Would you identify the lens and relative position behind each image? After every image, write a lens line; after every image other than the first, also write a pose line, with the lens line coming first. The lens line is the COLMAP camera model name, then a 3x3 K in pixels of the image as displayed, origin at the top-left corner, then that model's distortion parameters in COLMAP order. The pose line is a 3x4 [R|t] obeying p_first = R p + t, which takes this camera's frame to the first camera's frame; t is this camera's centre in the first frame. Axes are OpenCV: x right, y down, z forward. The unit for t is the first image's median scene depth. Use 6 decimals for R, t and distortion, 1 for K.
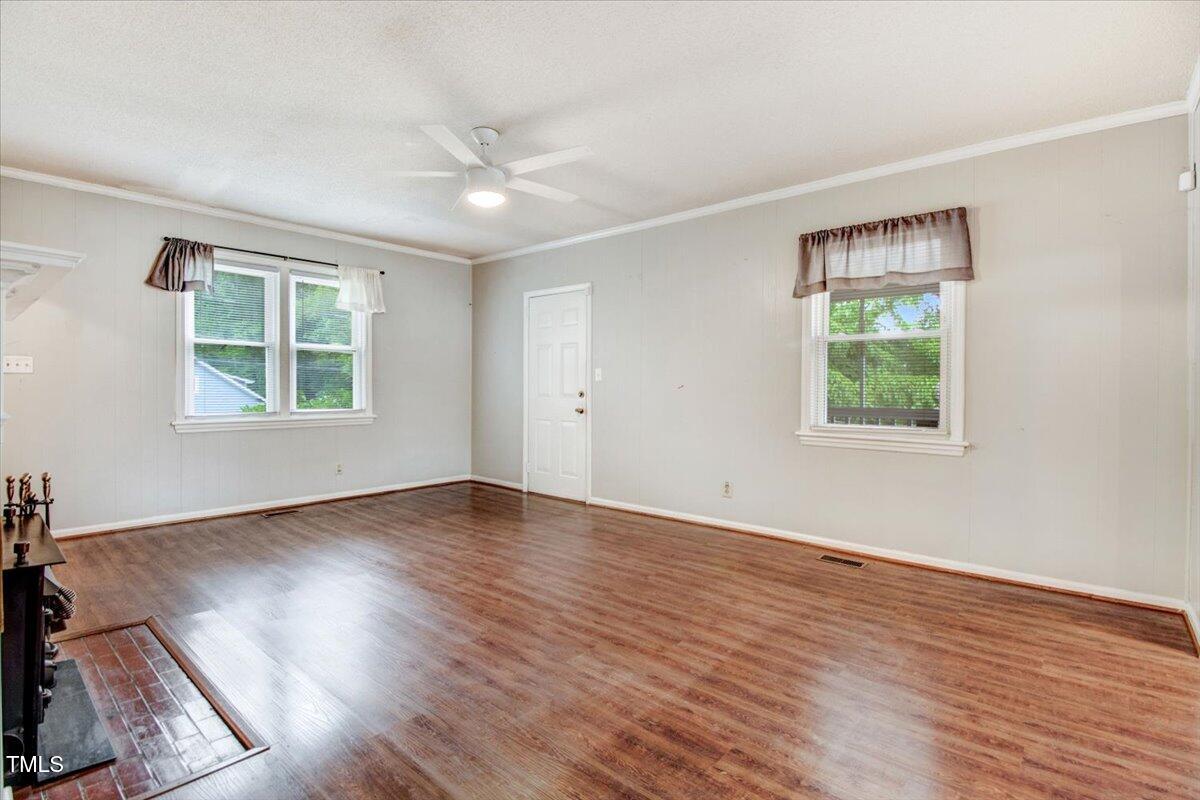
lens RADIAL K [[559.2, 0, 597.1], [0, 559.2, 410.6], [0, 0, 1]] dist [-0.010323, -0.005708]
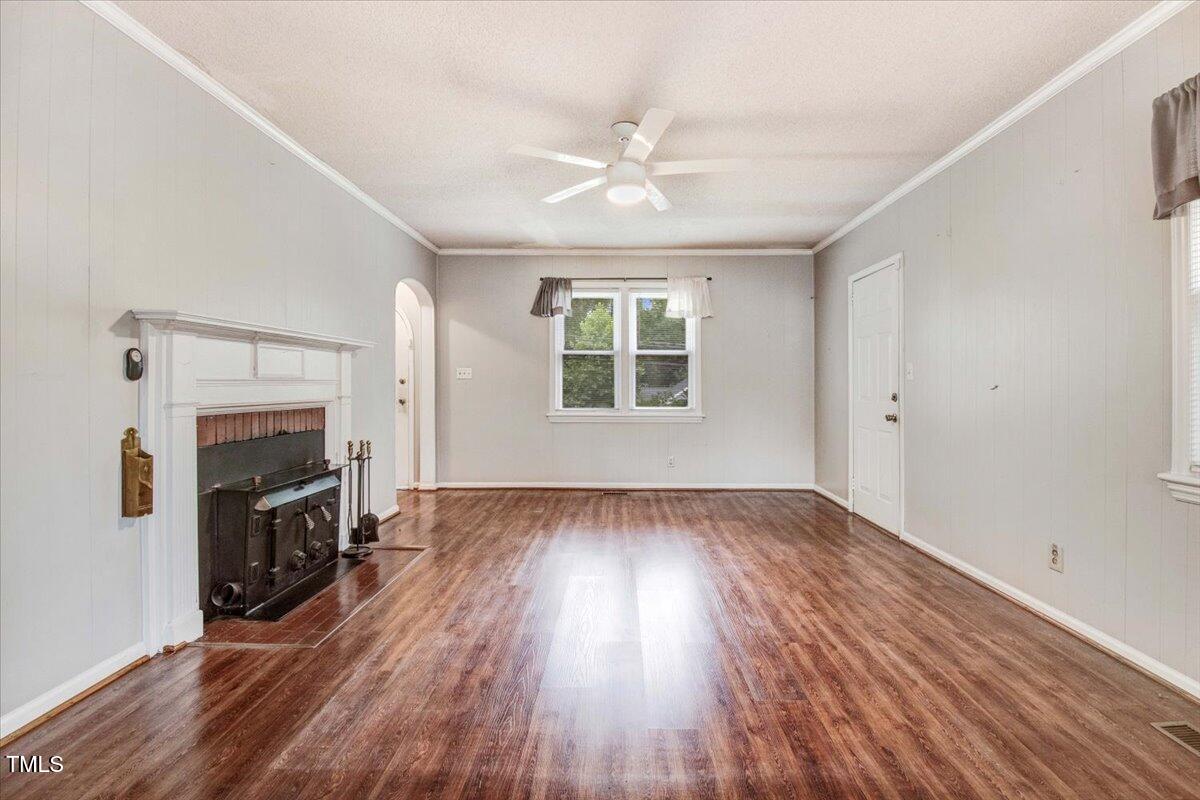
lens RADIAL K [[559.2, 0, 617.9], [0, 559.2, 391.1], [0, 0, 1]] dist [-0.010323, -0.005708]
pose [[0.659303, 0.002460, -0.751874, 0.372060], [-0.031096, 0.999228, -0.023999, -0.008126], [0.751234, 0.039203, 0.658870, 0.248068]]
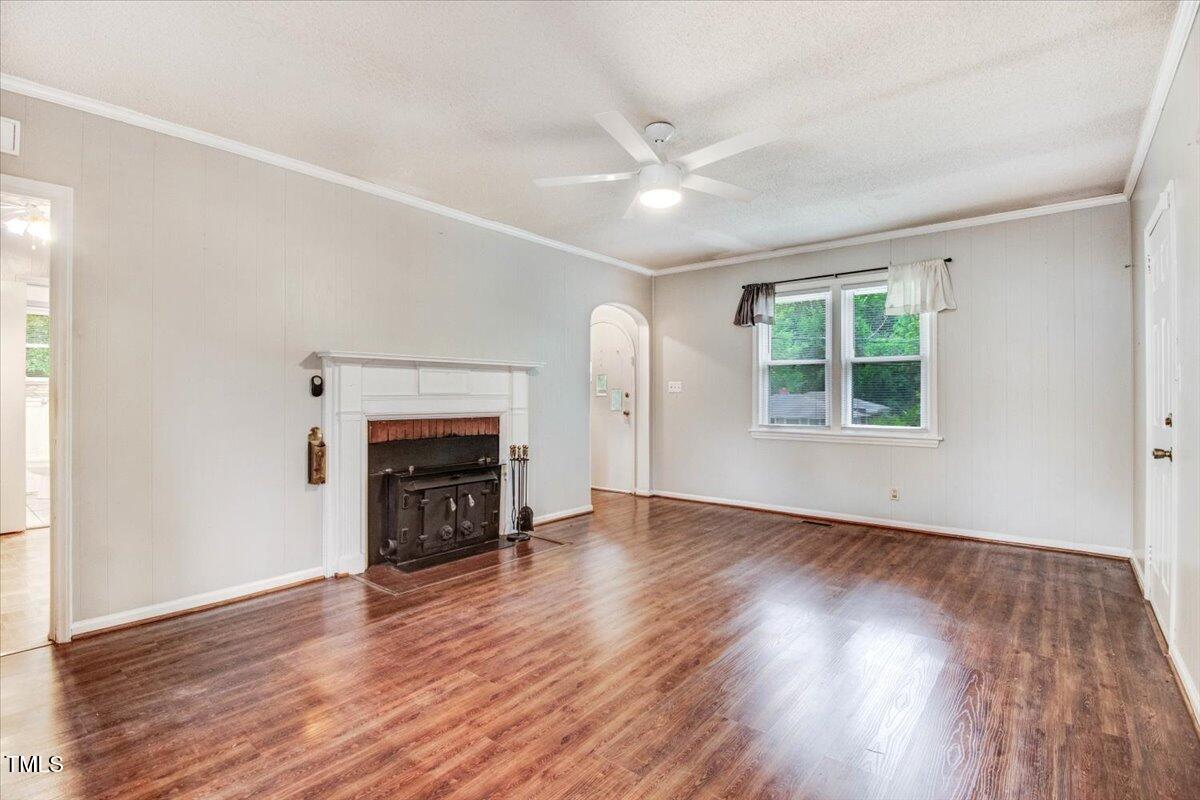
lens RADIAL K [[559.2, 0, 598.3], [0, 559.2, 402.6], [0, 0, 1]] dist [-0.010323, -0.005708]
pose [[0.042401, 0.002183, -0.999098, 0.509723], [-0.044227, 0.999021, 0.000306, -0.025904], [0.998121, 0.044174, 0.042456, 0.615981]]
